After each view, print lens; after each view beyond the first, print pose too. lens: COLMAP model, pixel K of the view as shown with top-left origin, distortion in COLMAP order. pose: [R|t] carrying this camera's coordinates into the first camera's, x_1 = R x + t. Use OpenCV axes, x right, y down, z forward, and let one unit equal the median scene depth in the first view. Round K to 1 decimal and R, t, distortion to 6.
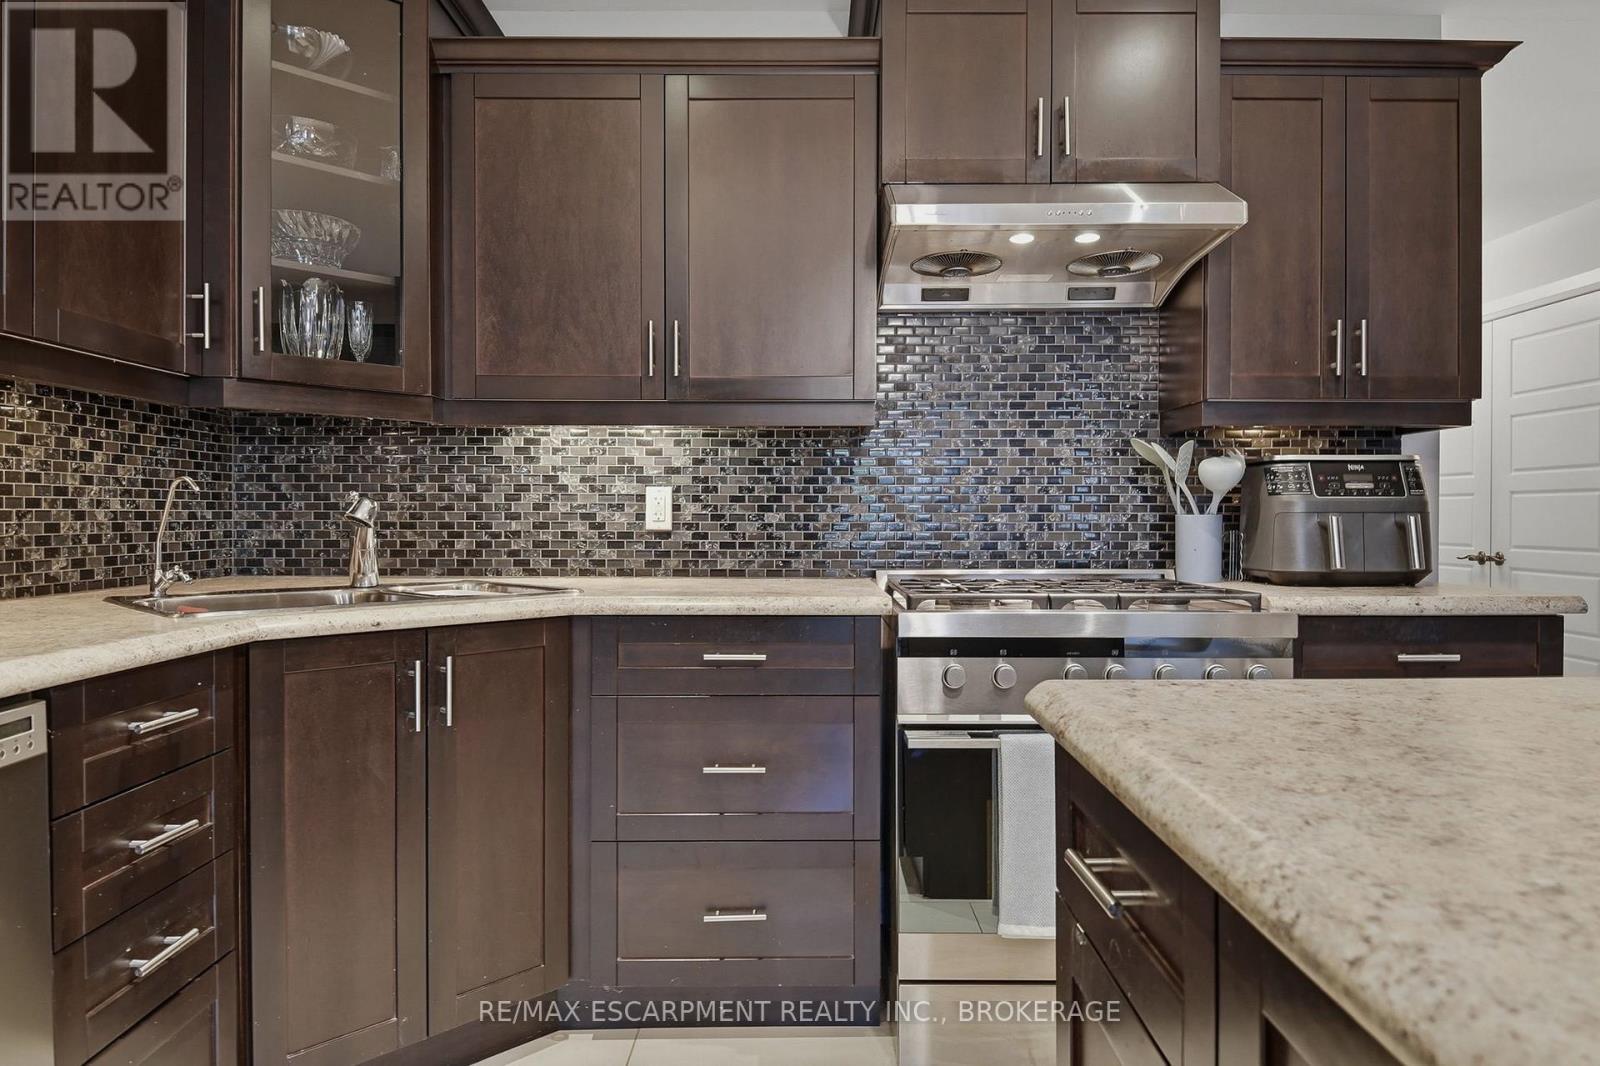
lens RADIAL K [[1026.7, 0, 801.5], [0, 1026.7, 533.1], [0, 0, 1]] dist [-0.011259, -0.001864]
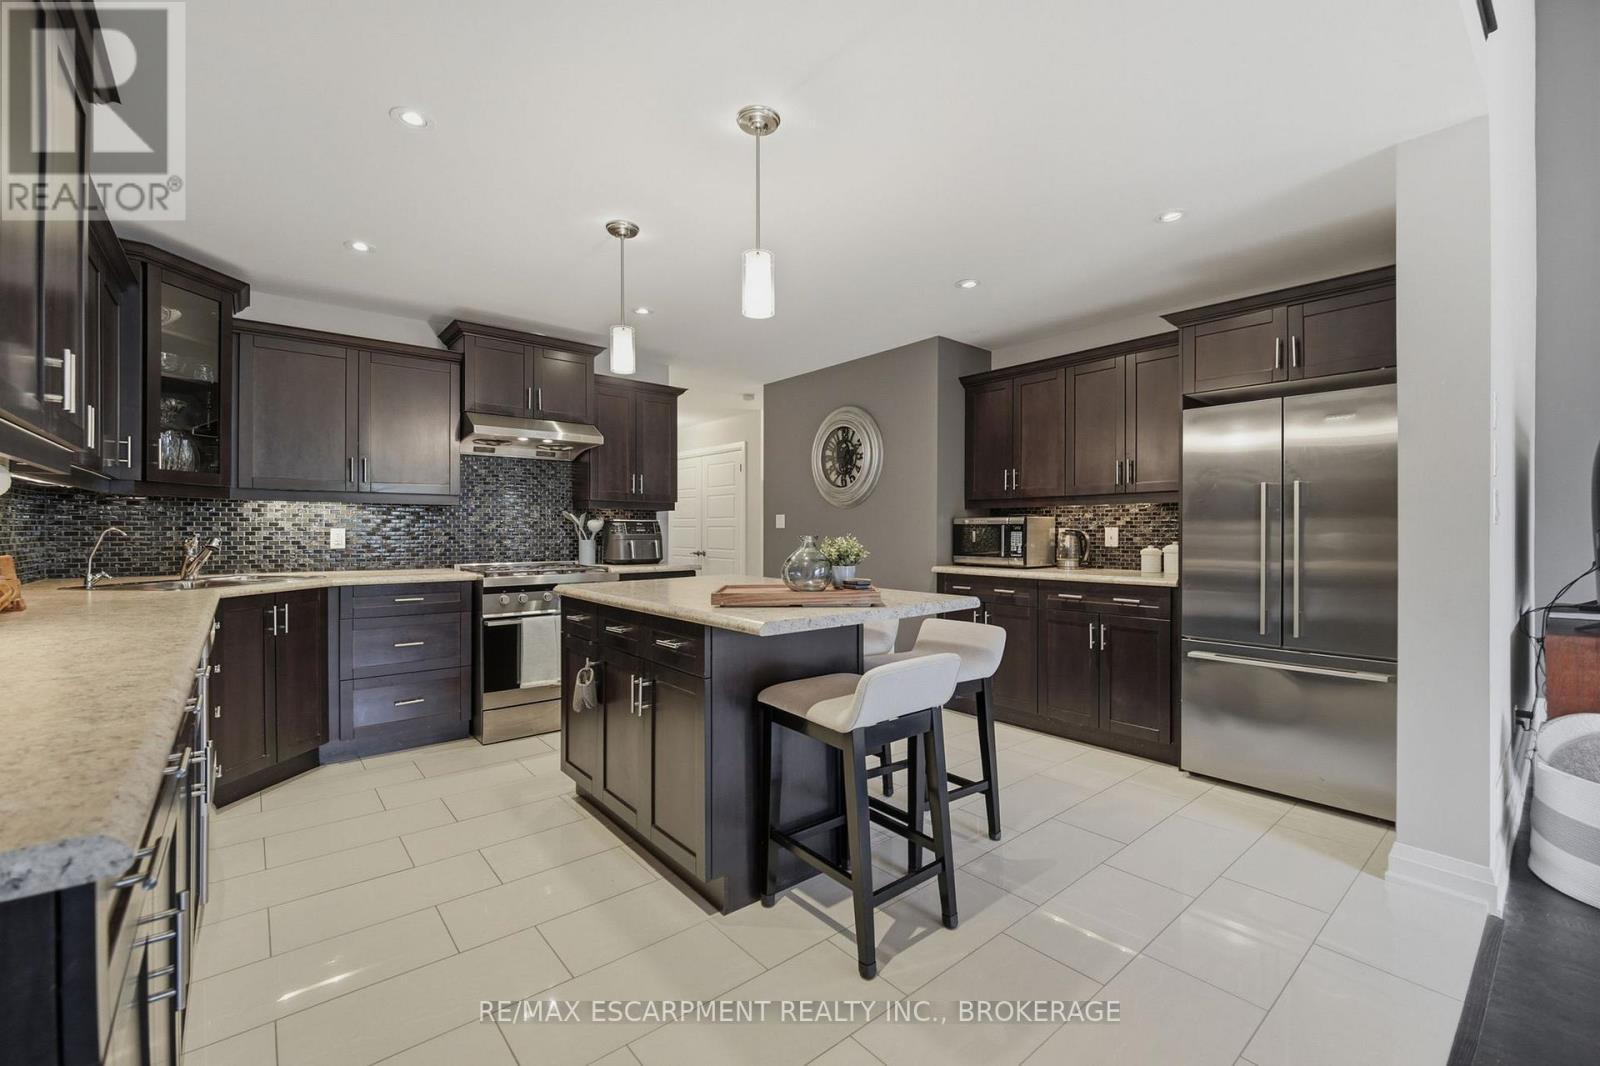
lens RADIAL K [[660.8, 0, 802.4], [0, 660.8, 534.8], [0, 0, 1]] dist [-0.003142, -0.000334]
pose [[0.769653, -0.002887, 0.638456, -0.293115], [0.007363, 0.999963, -0.004355, -0.020427], [-0.638421, 0.008053, 0.769646, -0.715334]]
